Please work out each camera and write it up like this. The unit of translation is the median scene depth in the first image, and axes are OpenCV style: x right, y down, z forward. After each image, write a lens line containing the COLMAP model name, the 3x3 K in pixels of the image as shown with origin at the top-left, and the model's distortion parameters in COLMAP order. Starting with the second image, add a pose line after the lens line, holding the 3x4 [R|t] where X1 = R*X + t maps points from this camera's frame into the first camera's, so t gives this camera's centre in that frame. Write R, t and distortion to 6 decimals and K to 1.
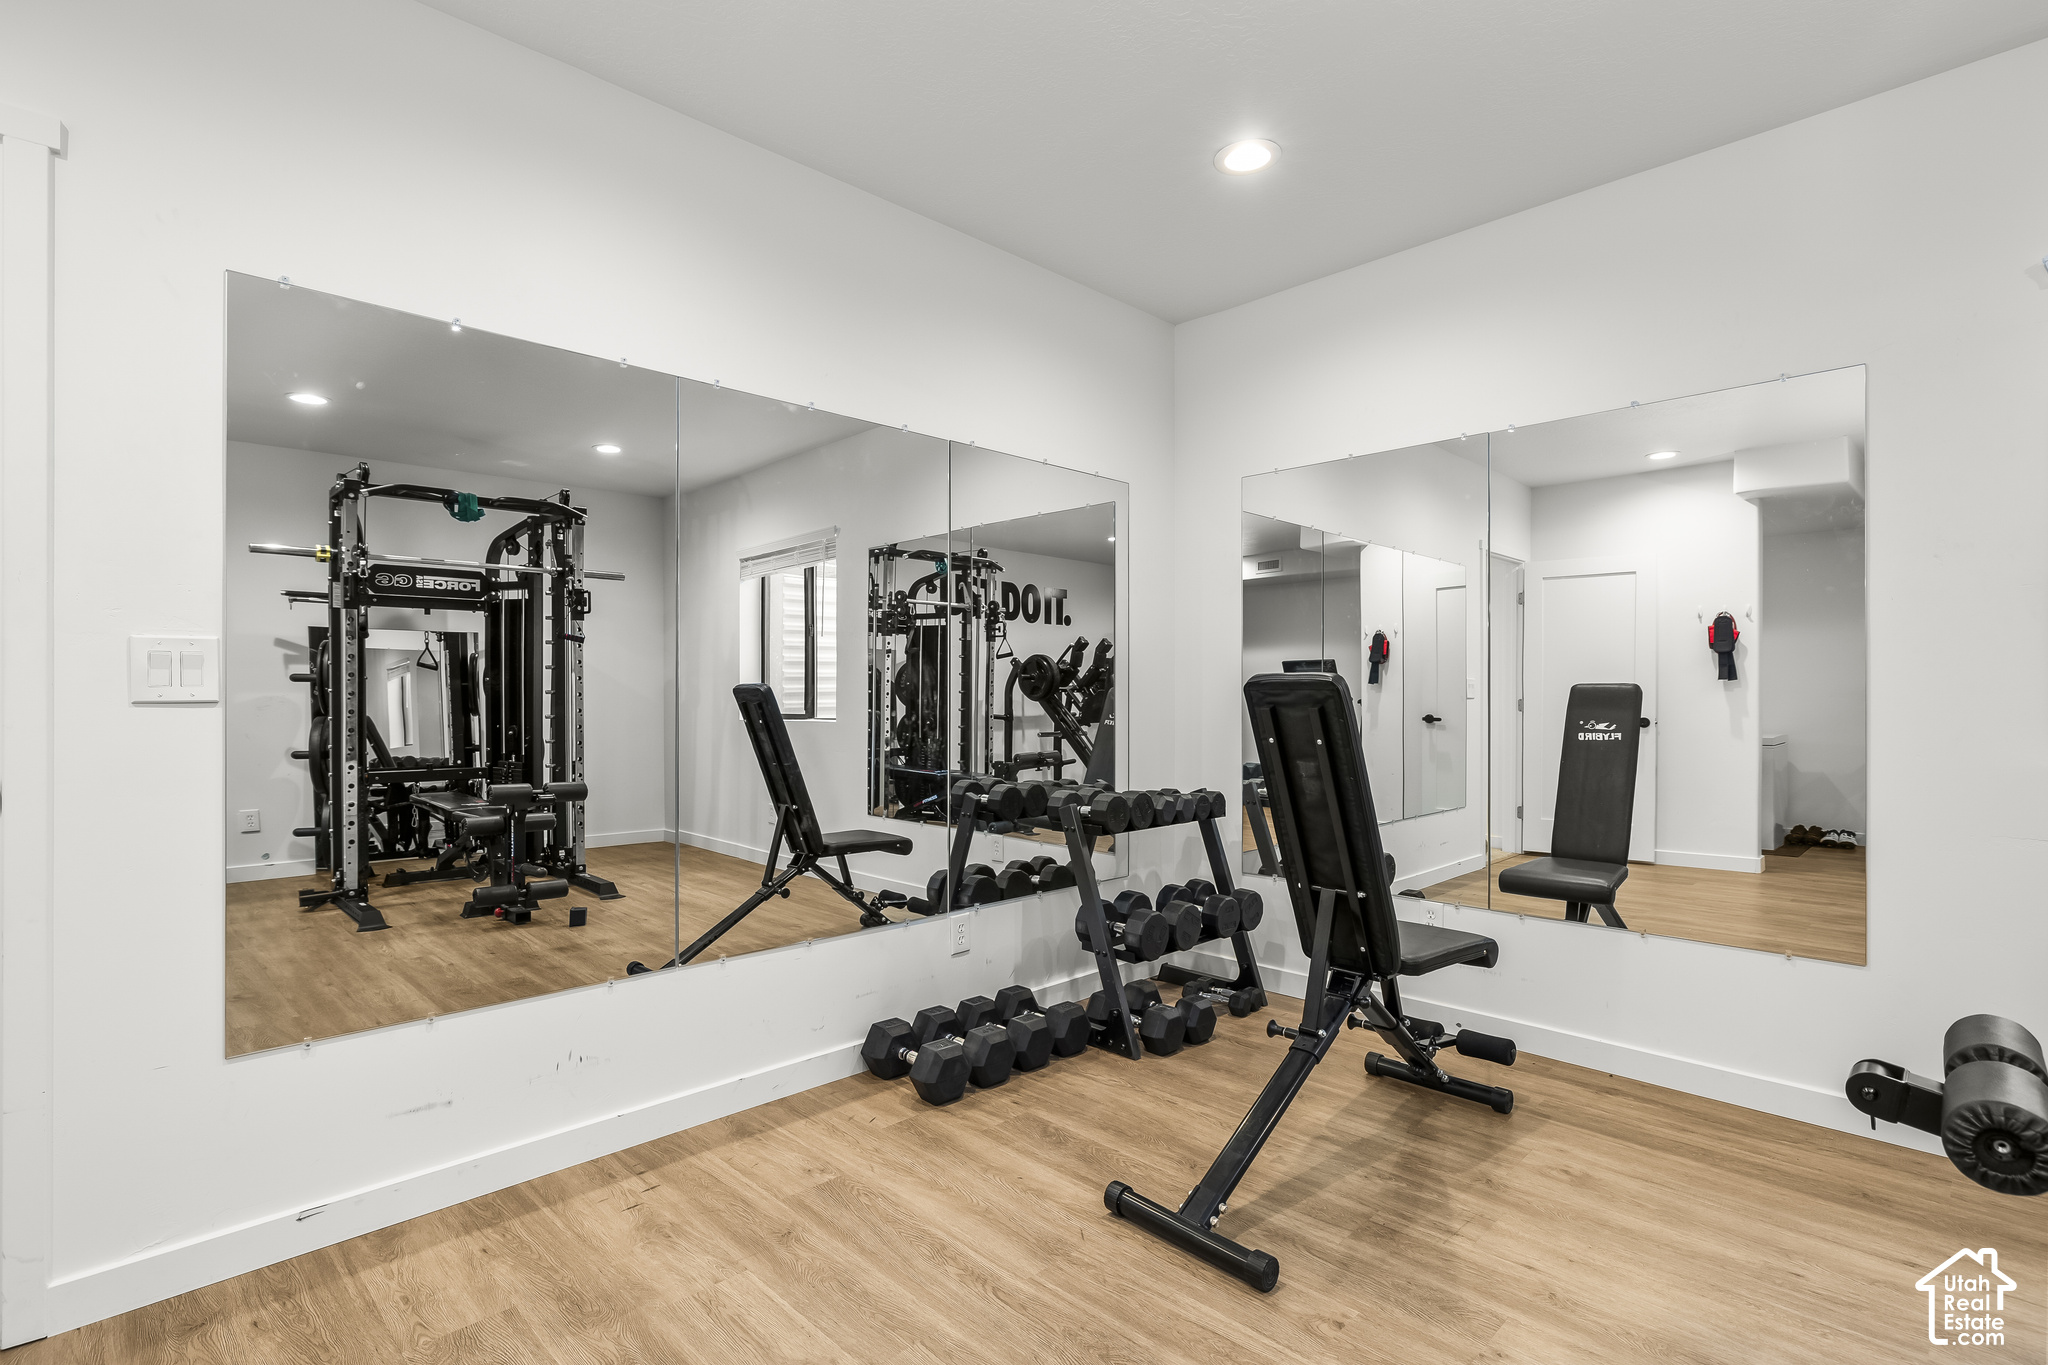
lens RADIAL K [[979.7, 0, 1024.0], [0, 979.7, 682.5], [0, 0, 1]] dist [0.000010, -0.000003]
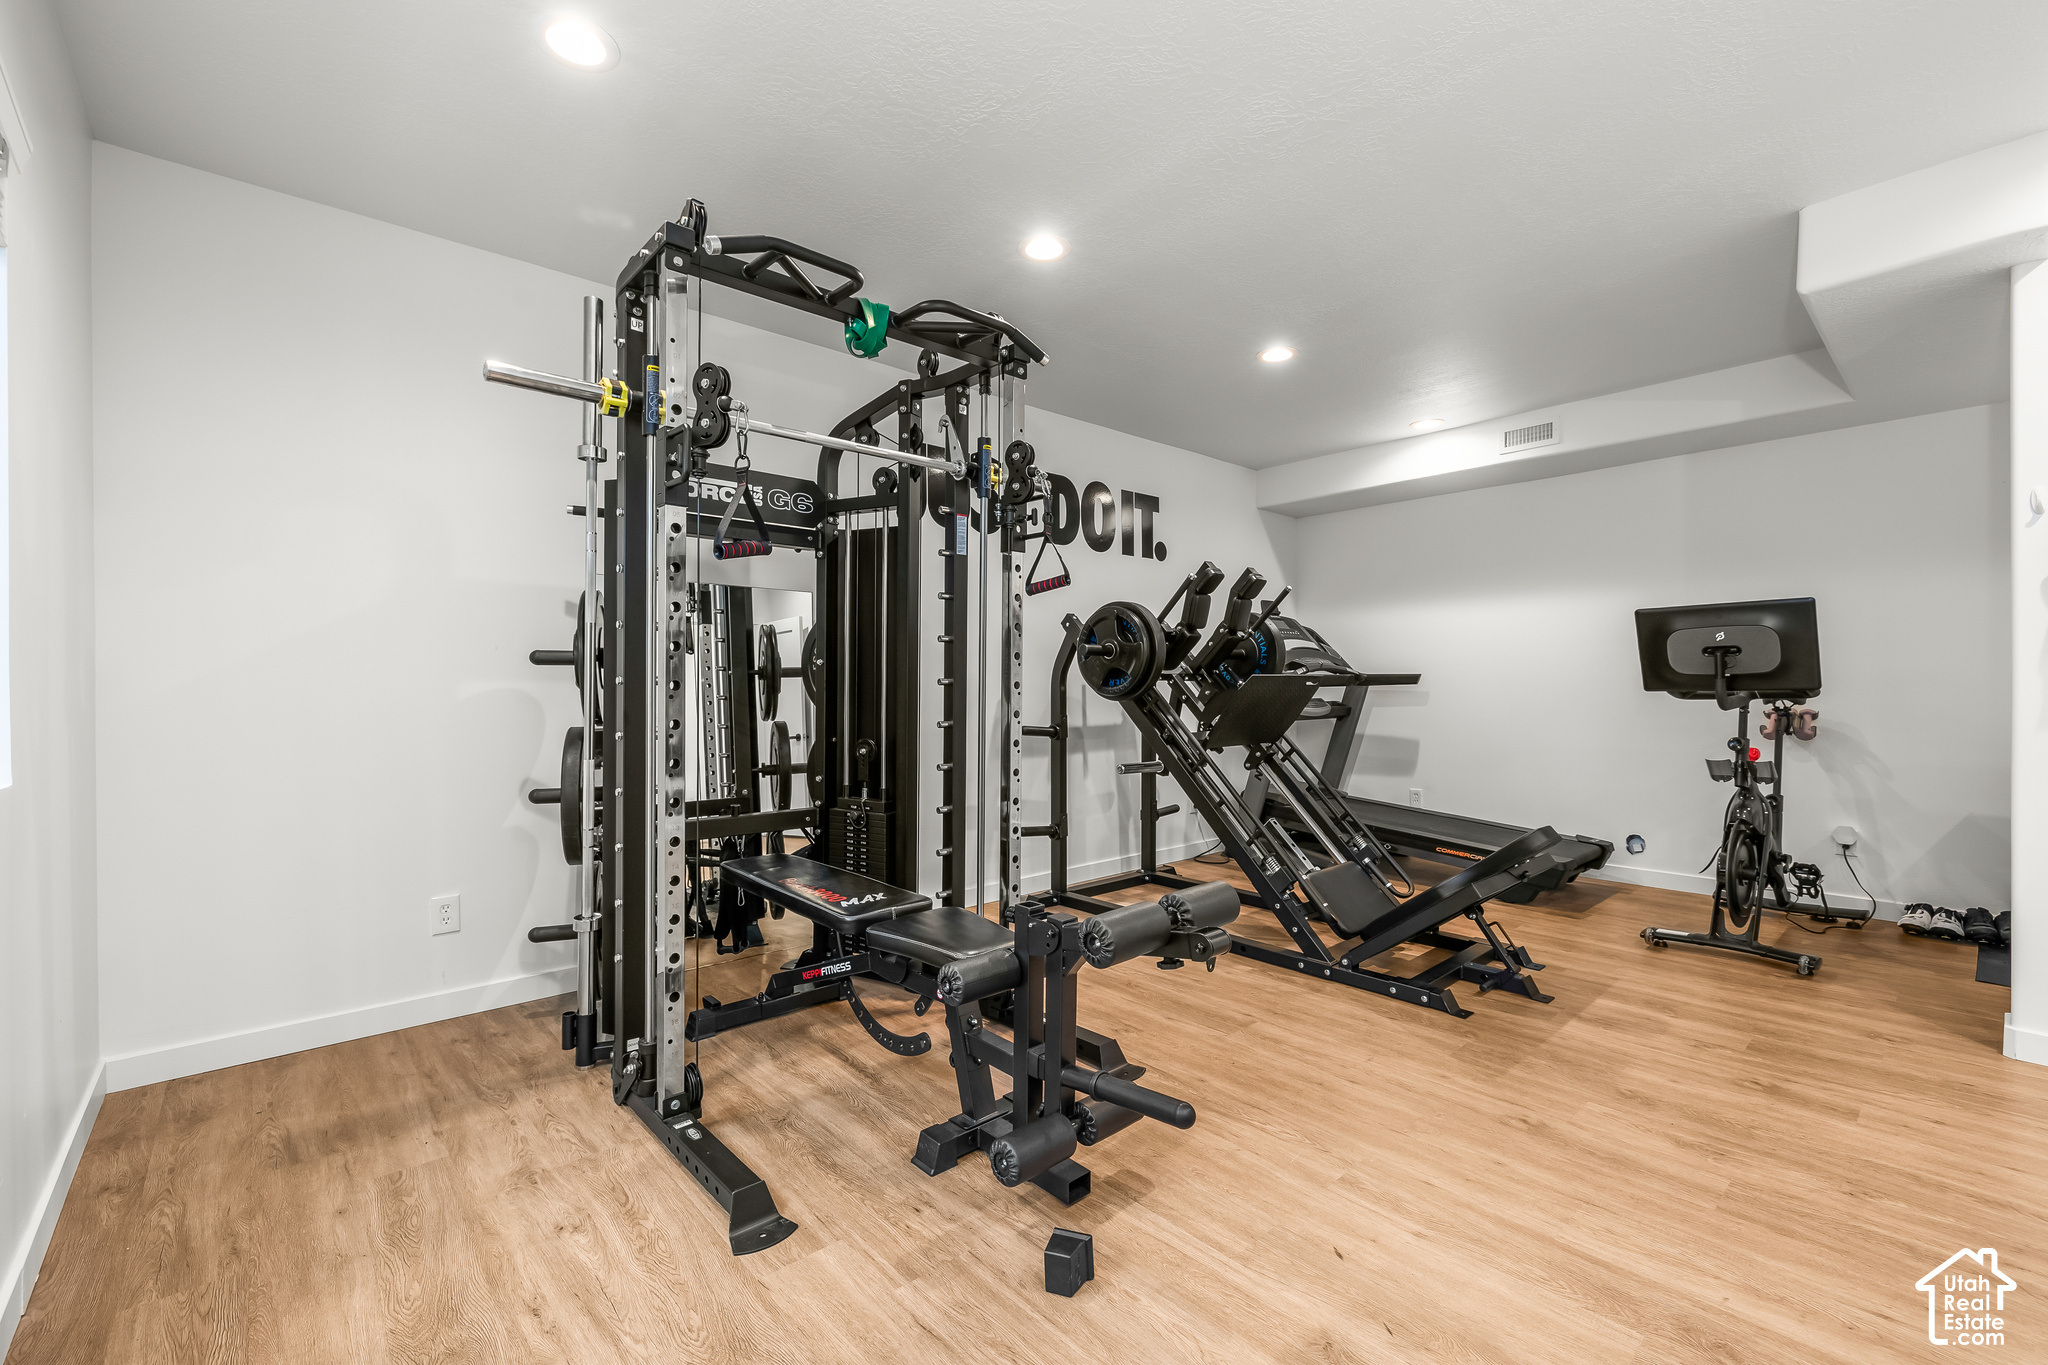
lens RADIAL K [[874.4, 0, 1024.0], [0, 874.4, 682.5], [0, 0, 1]] dist [-0.000085, -0.000002]
pose [[0.998180, 0.000960, -0.060297, -0.005481], [0.001061, 0.999439, 0.033462, -0.004021], [0.060295, -0.033465, 0.997619, 0.546110]]
